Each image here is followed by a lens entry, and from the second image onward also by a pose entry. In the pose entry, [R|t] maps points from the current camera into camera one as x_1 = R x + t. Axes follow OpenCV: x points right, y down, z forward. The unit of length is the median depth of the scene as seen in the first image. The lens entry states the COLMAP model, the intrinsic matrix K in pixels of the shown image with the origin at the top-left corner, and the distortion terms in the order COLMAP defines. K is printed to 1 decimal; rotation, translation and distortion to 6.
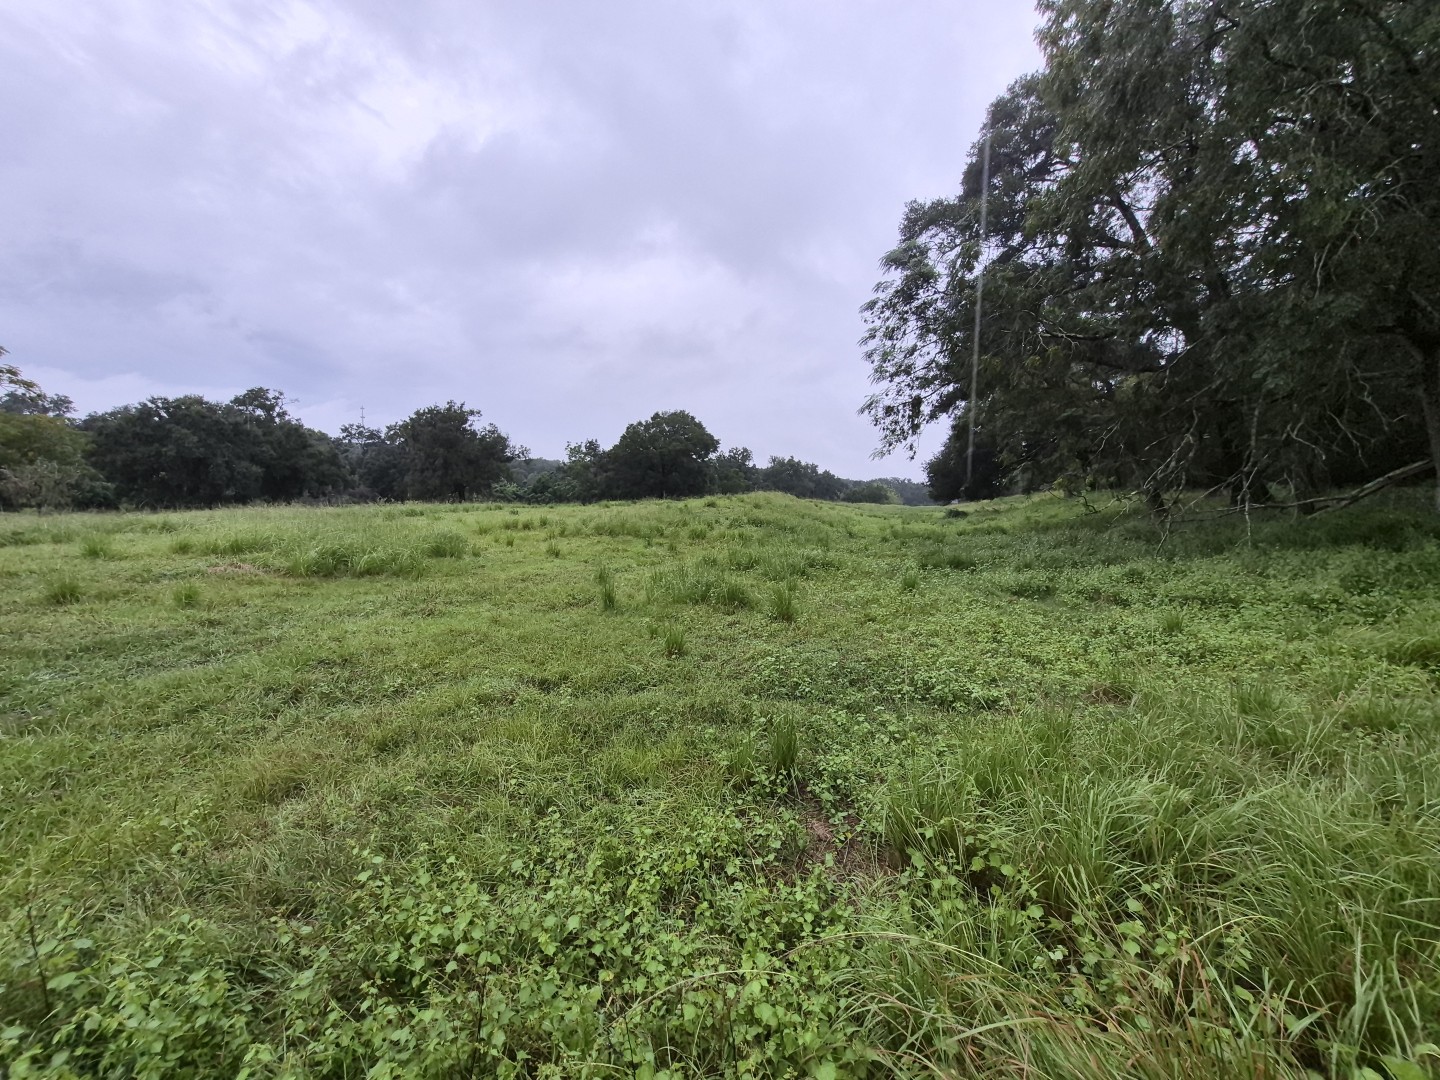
lens RADIAL K [[562.6, 0, 698.4], [0, 562.6, 551.5], [0, 0, 1]] dist [0.001829, -0.000882]
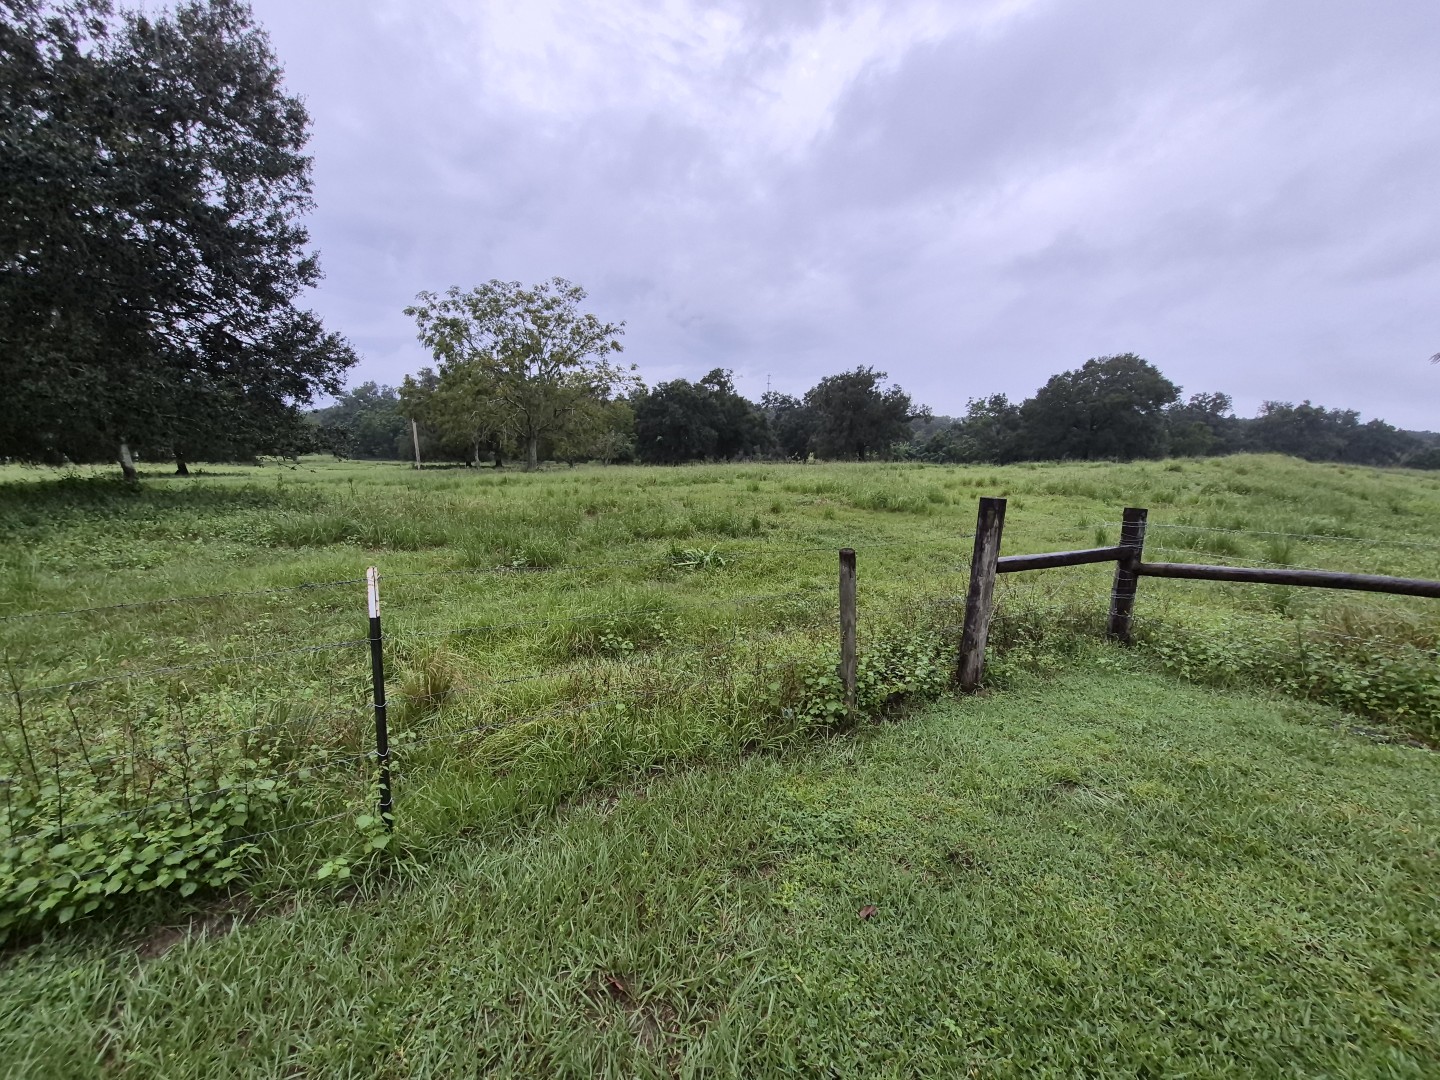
lens RADIAL K [[562.6, 0, 698.4], [0, 562.6, 551.5], [0, 0, 1]] dist [0.001829, -0.000882]
pose [[0.799087, 0.108929, -0.591266, -0.014049], [-0.065609, 0.993376, 0.094341, 0.005812], [0.597625, -0.036594, 0.800940, -0.076638]]
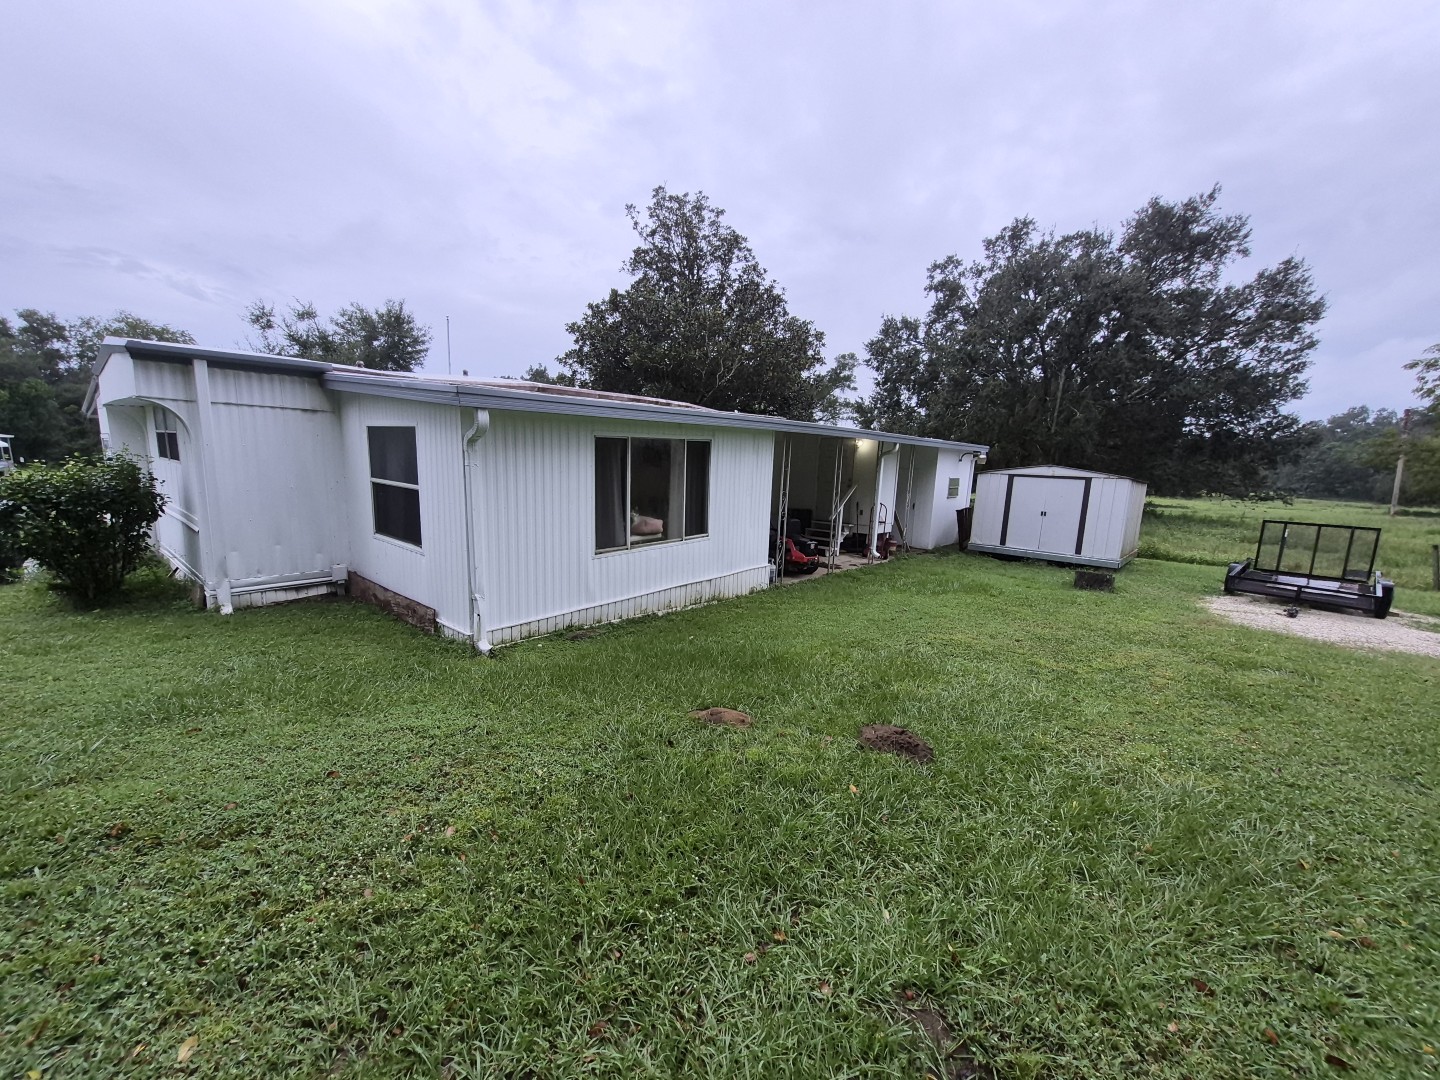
lens RADIAL K [[562.6, 0, 698.4], [0, 562.6, 551.5], [0, 0, 1]] dist [0.001829, -0.000882]
pose [[-0.426986, 0.122707, -0.895894, 0.225513], [-0.119302, 0.974445, 0.190326, 0.004901], [0.896354, 0.188149, -0.401436, -0.169122]]
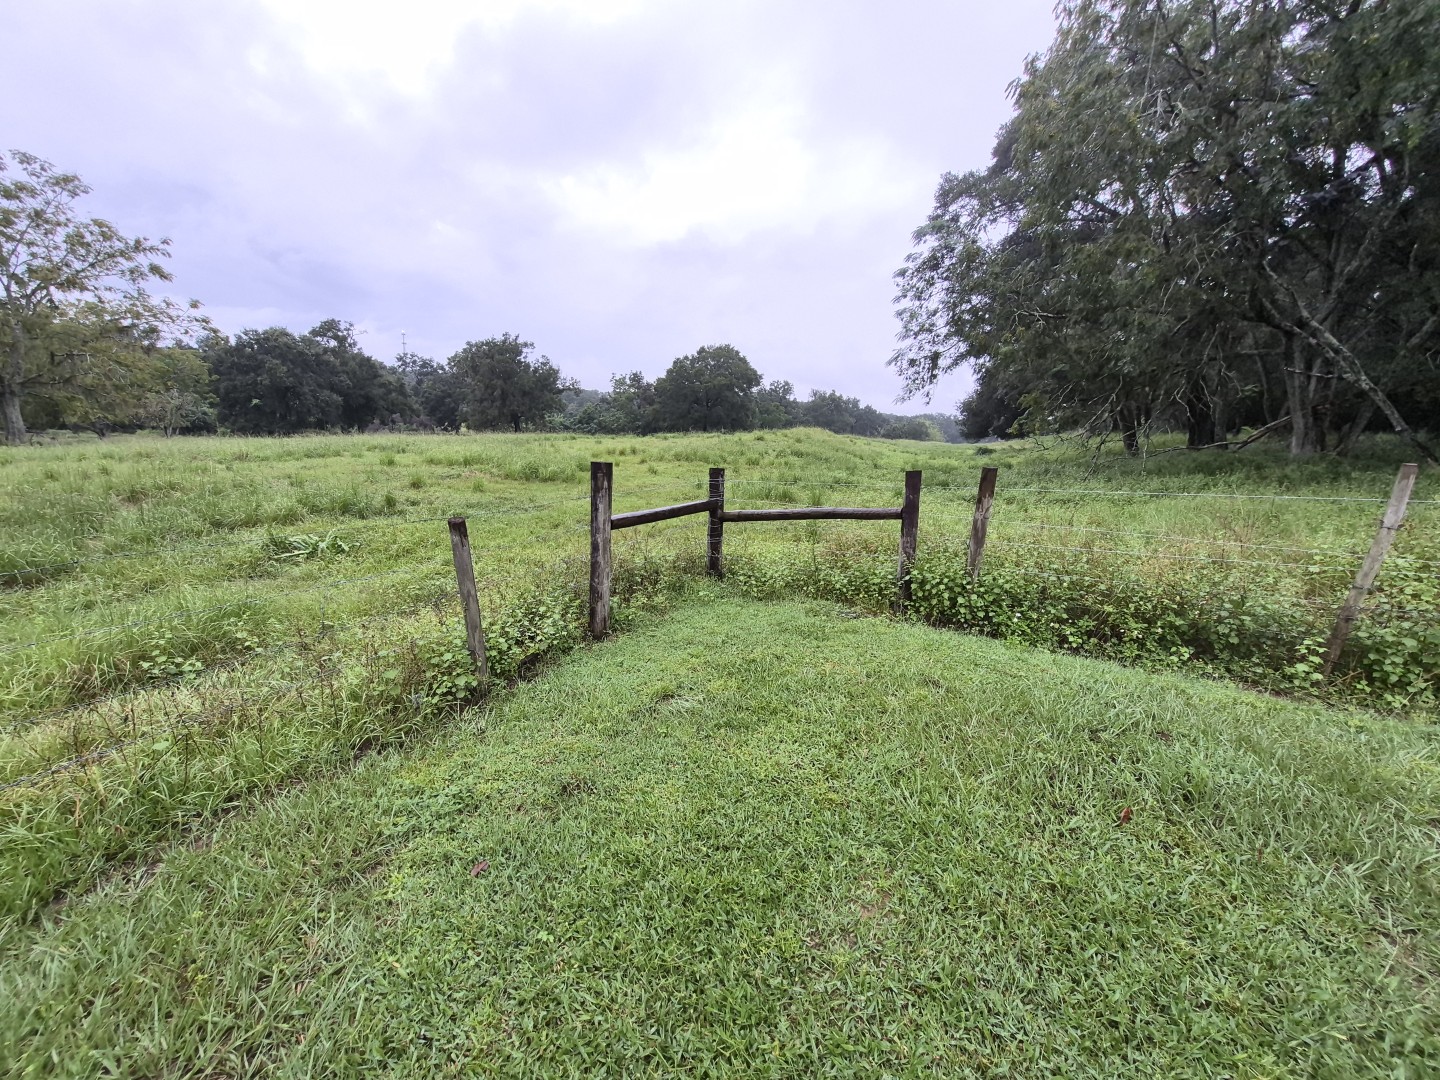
lens RADIAL K [[562.6, 0, 698.4], [0, 562.6, 551.5], [0, 0, 1]] dist [0.001829, -0.000882]
pose [[0.997775, 0.030535, -0.059269, -0.010132], [-0.023433, 0.992854, 0.117012, 0.006156], [0.062419, -0.115362, 0.991360, -0.075629]]
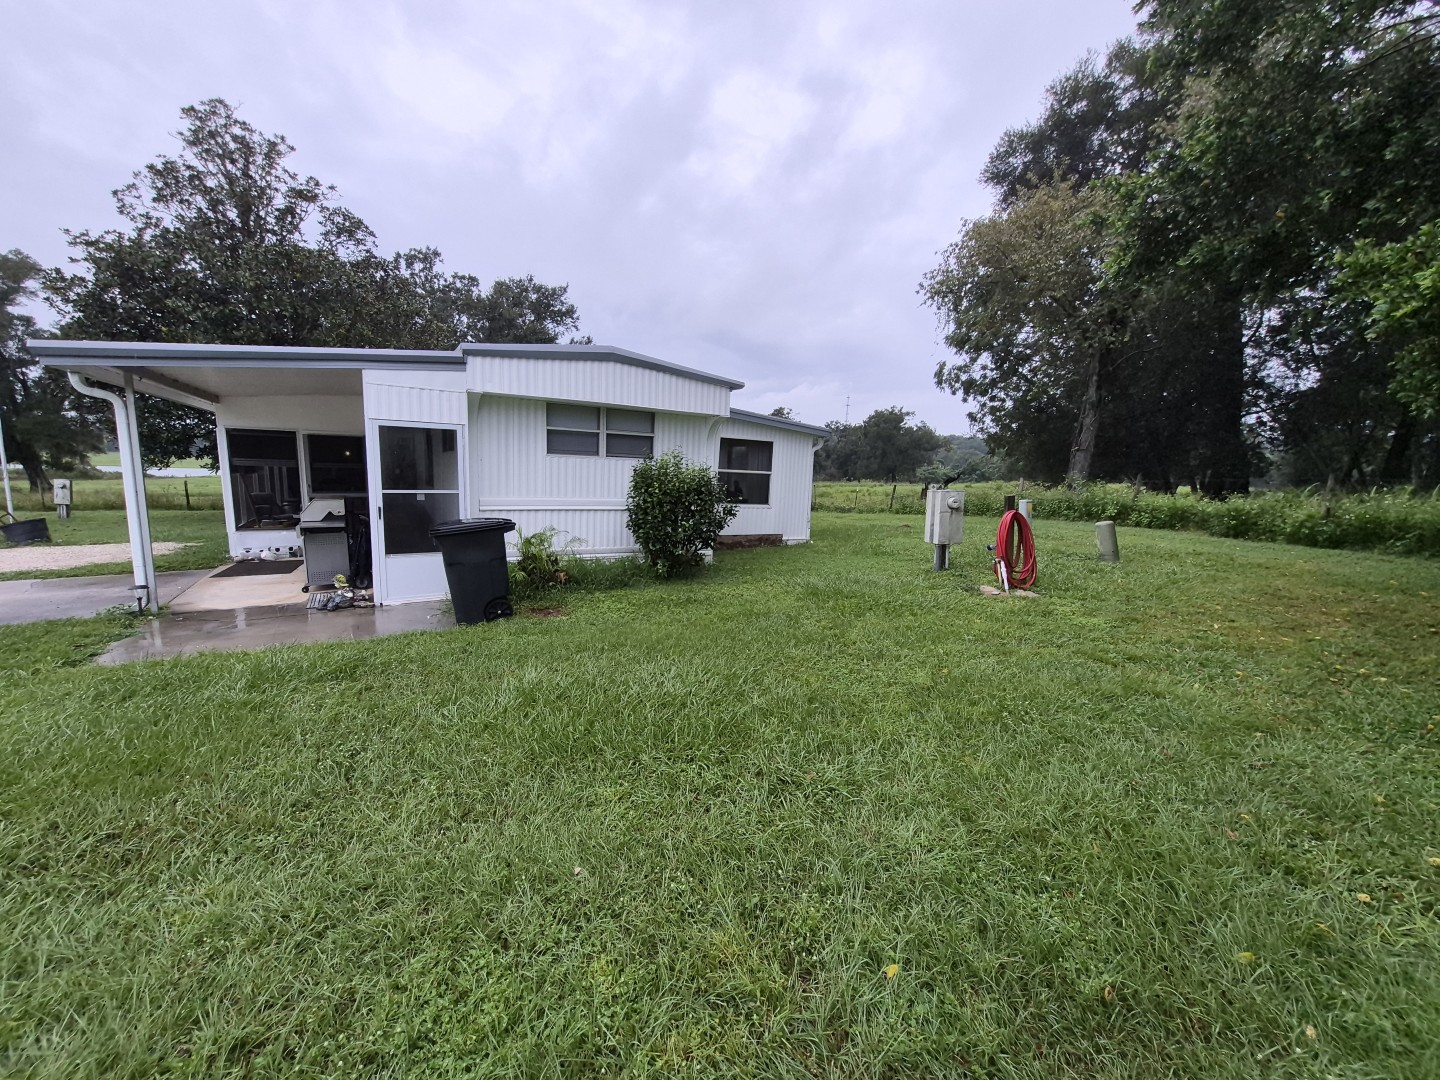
lens RADIAL K [[562.6, 0, 698.4], [0, 562.6, 551.5], [0, 0, 1]] dist [0.001829, -0.000882]
pose [[0.705649, 0.106475, -0.700516, 0.263680], [-0.079509, 0.994300, 0.071037, 0.027418], [0.704086, 0.005570, 0.710093, -0.358661]]
